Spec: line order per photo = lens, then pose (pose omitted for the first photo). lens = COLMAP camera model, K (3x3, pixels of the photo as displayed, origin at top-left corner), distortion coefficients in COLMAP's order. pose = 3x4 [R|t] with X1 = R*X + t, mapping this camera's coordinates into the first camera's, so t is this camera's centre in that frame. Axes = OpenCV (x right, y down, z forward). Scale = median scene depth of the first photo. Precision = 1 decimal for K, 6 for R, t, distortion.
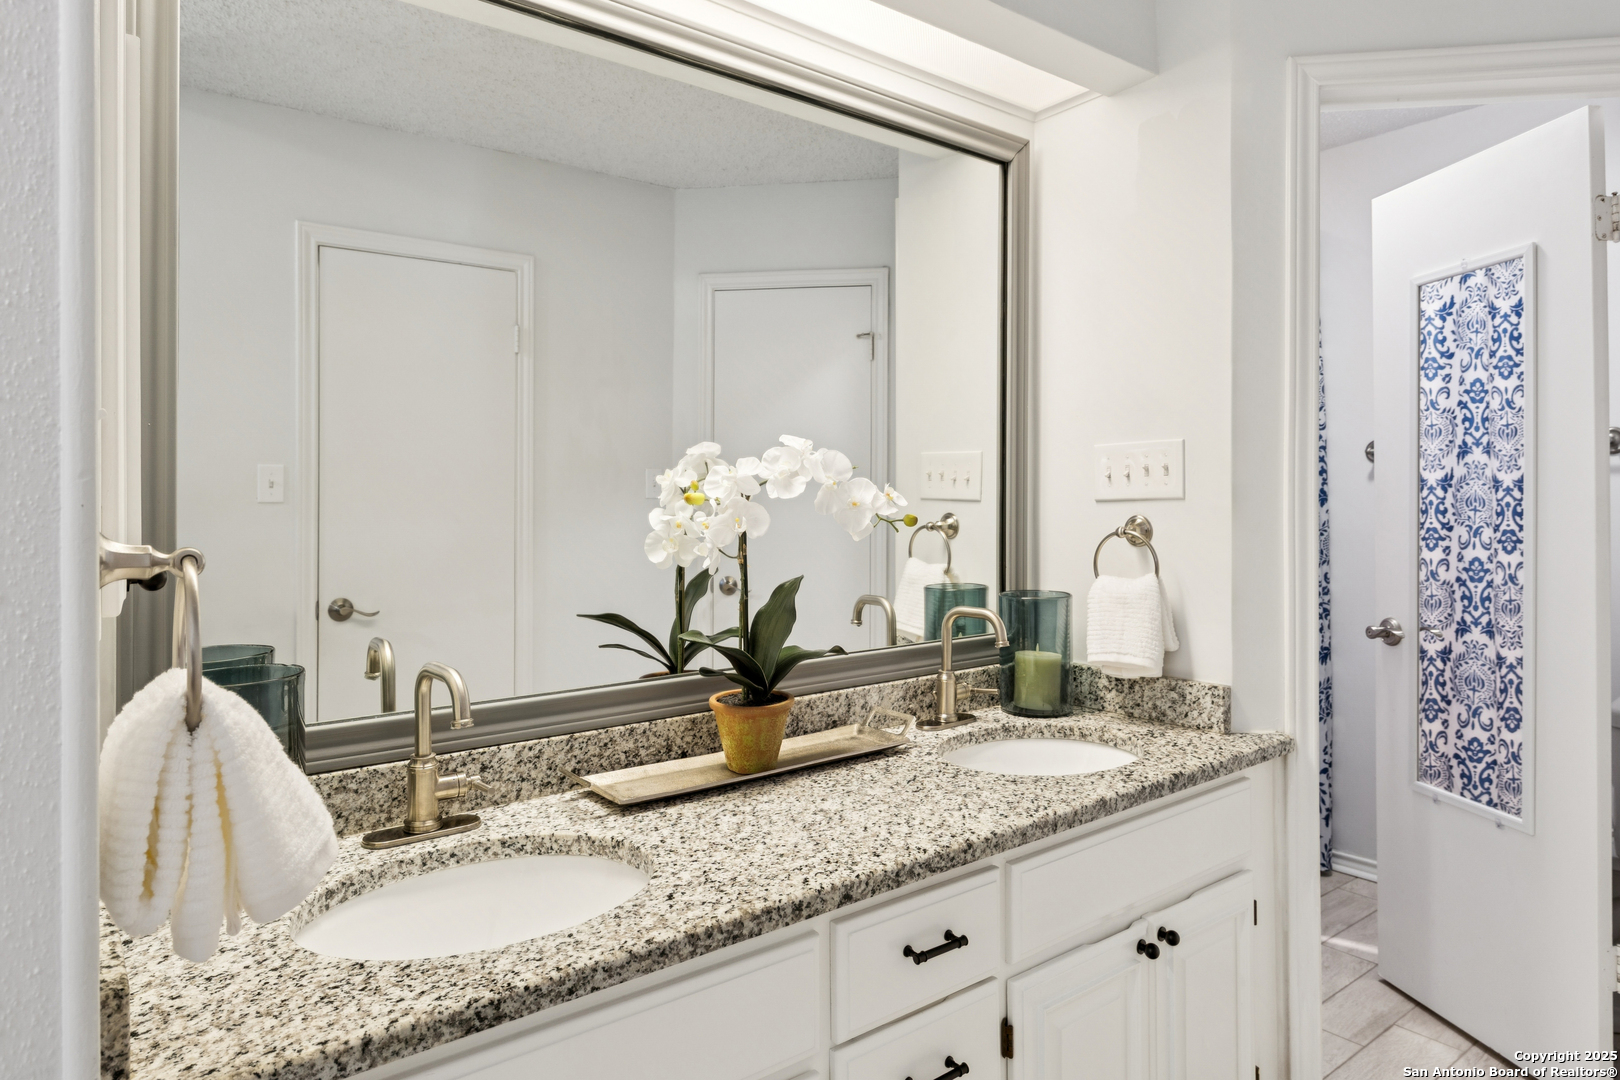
lens RADIAL K [[932.3, 0, 810.0], [0, 932.3, 540.0], [0, 0, 1]] dist [-0.002109, -0.000145]
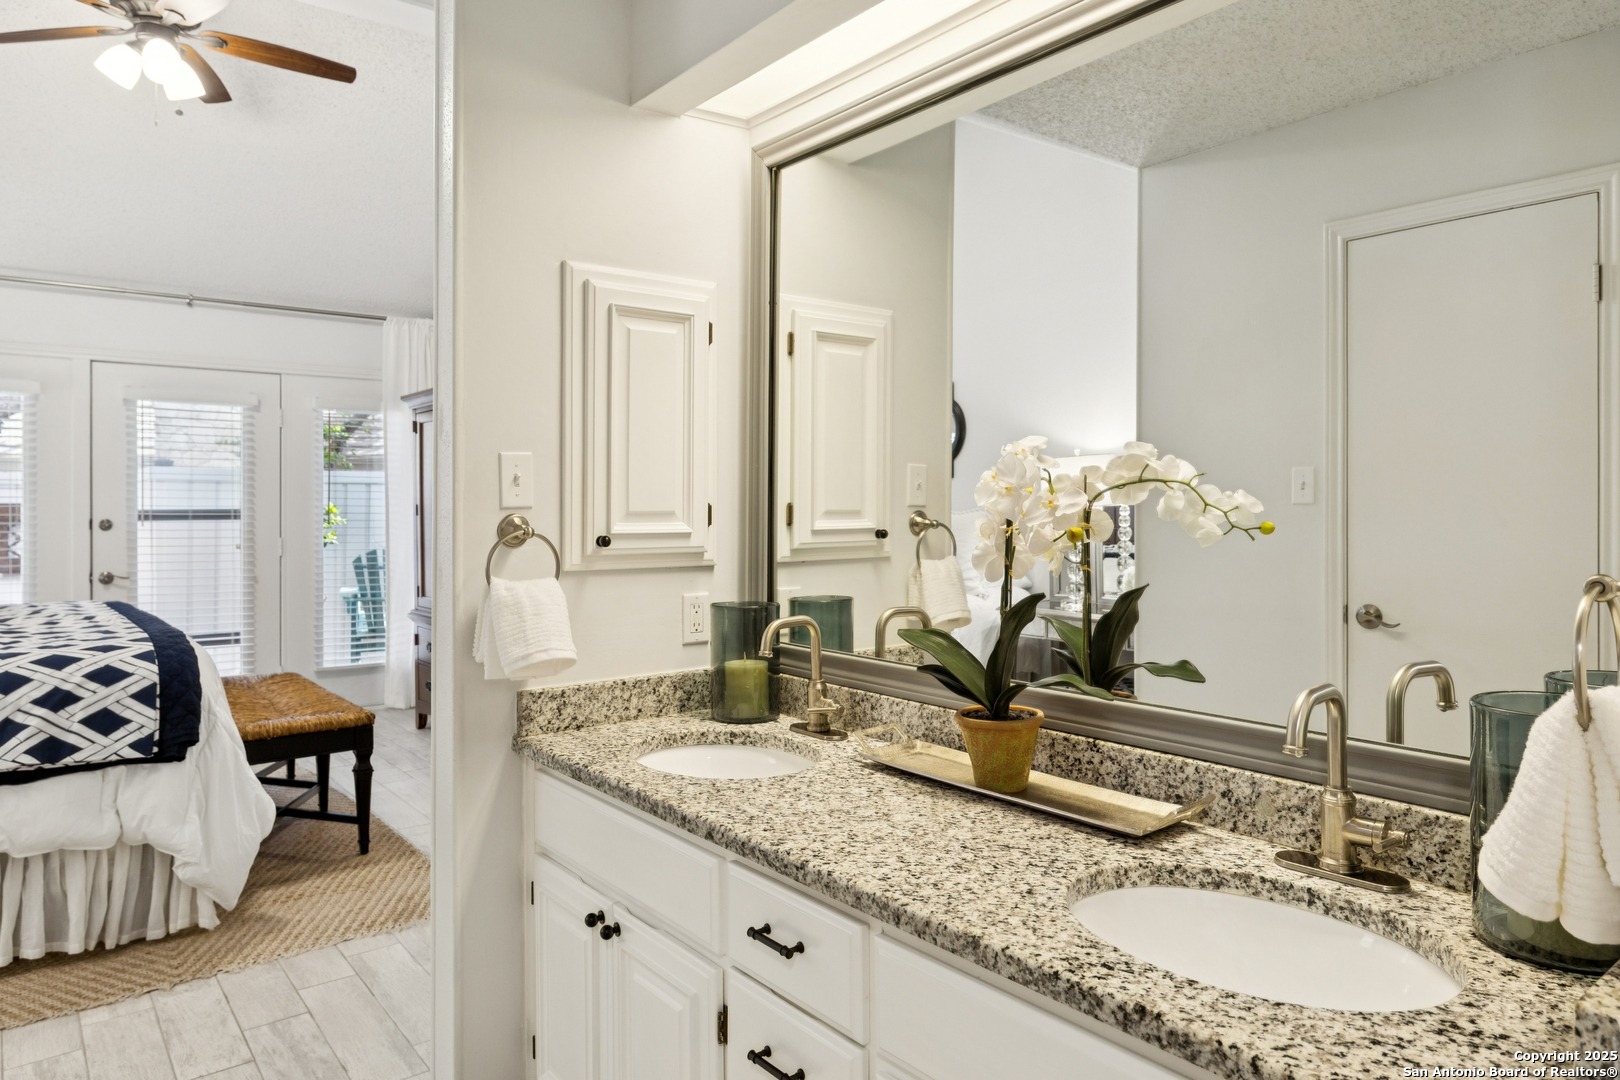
lens RADIAL K [[1043.8, 0, 817.0], [0, 1043.8, 500.1], [0, 0, 1]] dist [0.007607, -0.001352]
pose [[0.021559, -0.002183, -0.999765, 1.100409], [-0.037891, 0.999277, -0.002999, -0.040838], [0.999049, 0.037947, 0.021460, 0.859905]]
